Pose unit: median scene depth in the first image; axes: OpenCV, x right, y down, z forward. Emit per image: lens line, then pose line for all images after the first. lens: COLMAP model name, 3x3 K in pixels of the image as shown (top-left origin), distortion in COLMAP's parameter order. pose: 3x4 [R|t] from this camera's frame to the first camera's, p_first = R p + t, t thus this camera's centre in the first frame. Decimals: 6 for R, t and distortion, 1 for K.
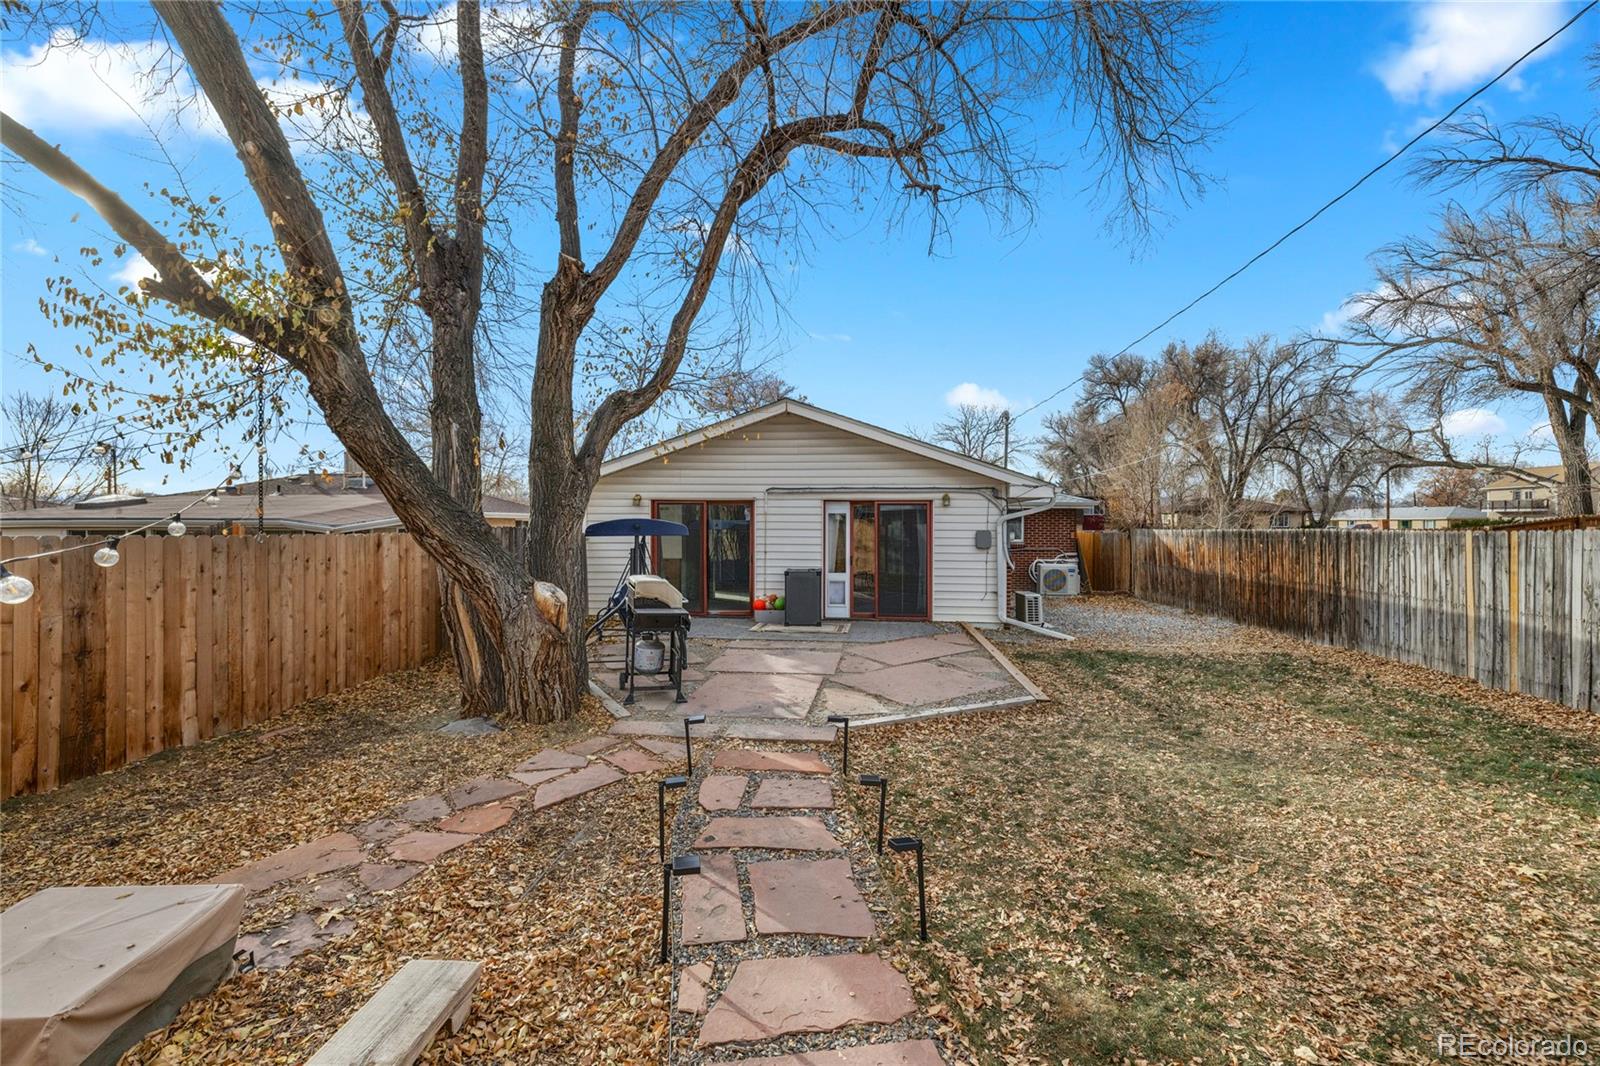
lens RADIAL K [[671.3, 0, 802.1], [0, 671.3, 529.1], [0, 0, 1]] dist [0.006501, -0.000111]
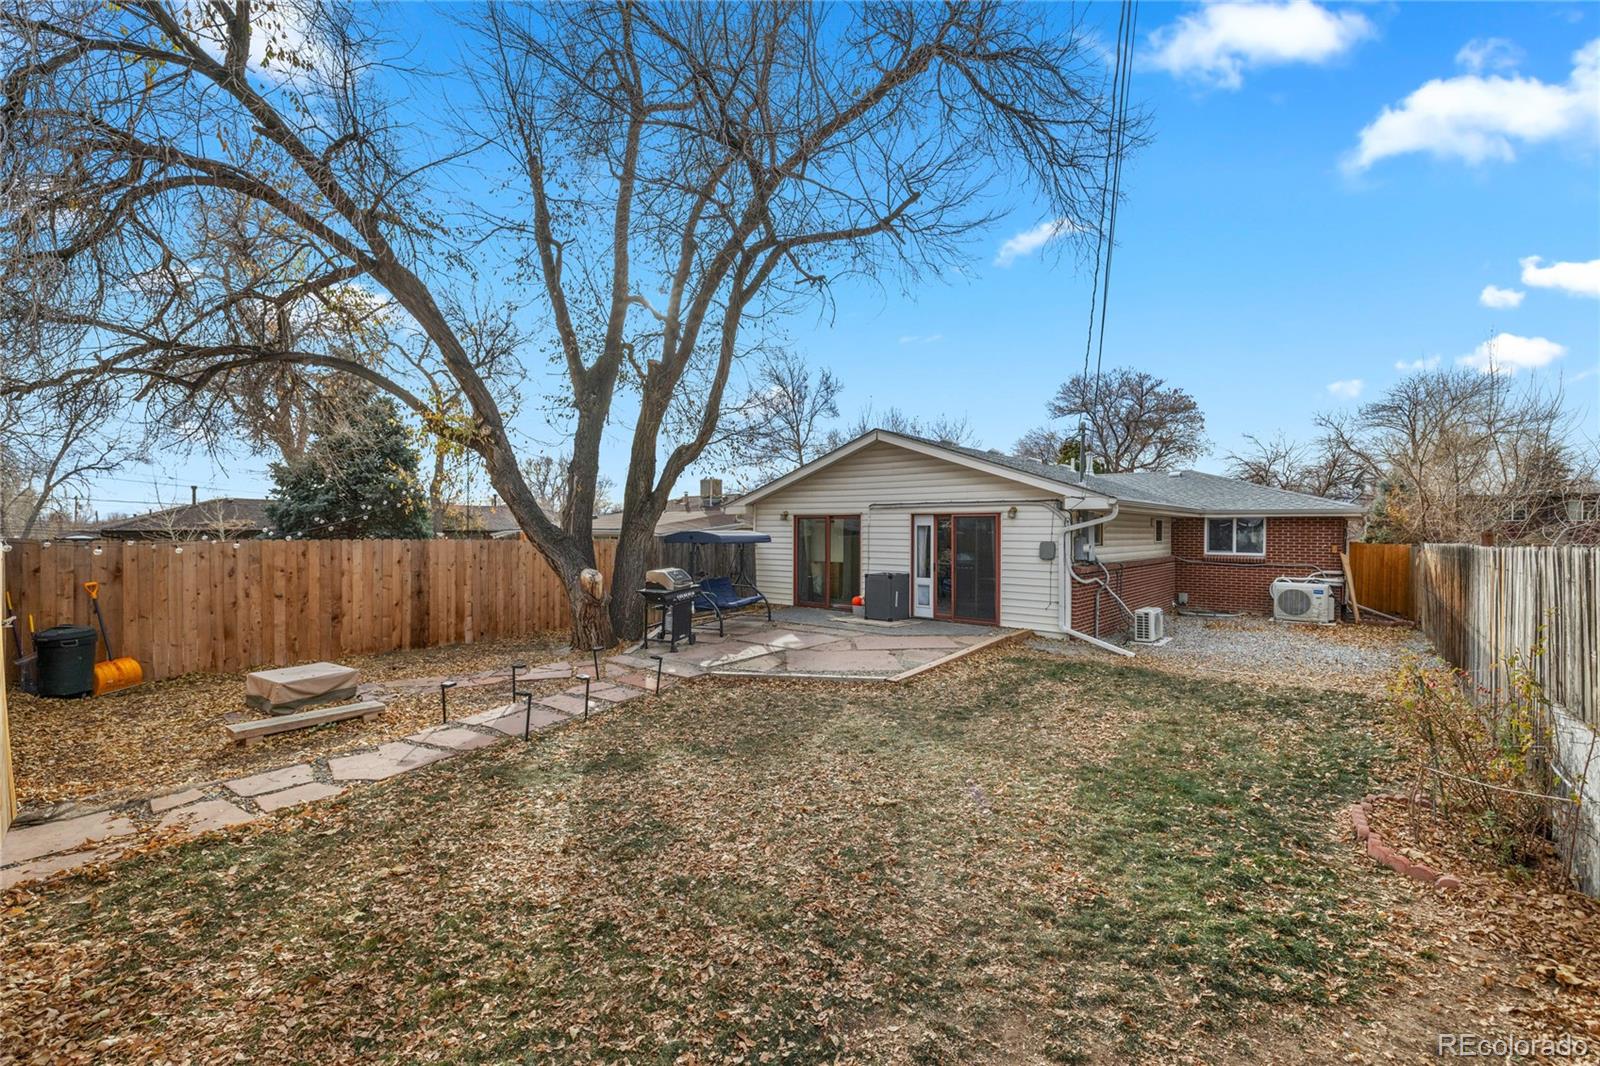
lens RADIAL K [[671.3, 0, 801.9], [0, 671.3, 535.4], [0, 0, 1]] dist [0.006501, -0.000111]
pose [[0.832708, 0.005923, -0.553680, 0.524203], [-0.006846, 0.999976, 0.000401, -0.005425], [0.553669, 0.003457, 0.832729, -0.063048]]
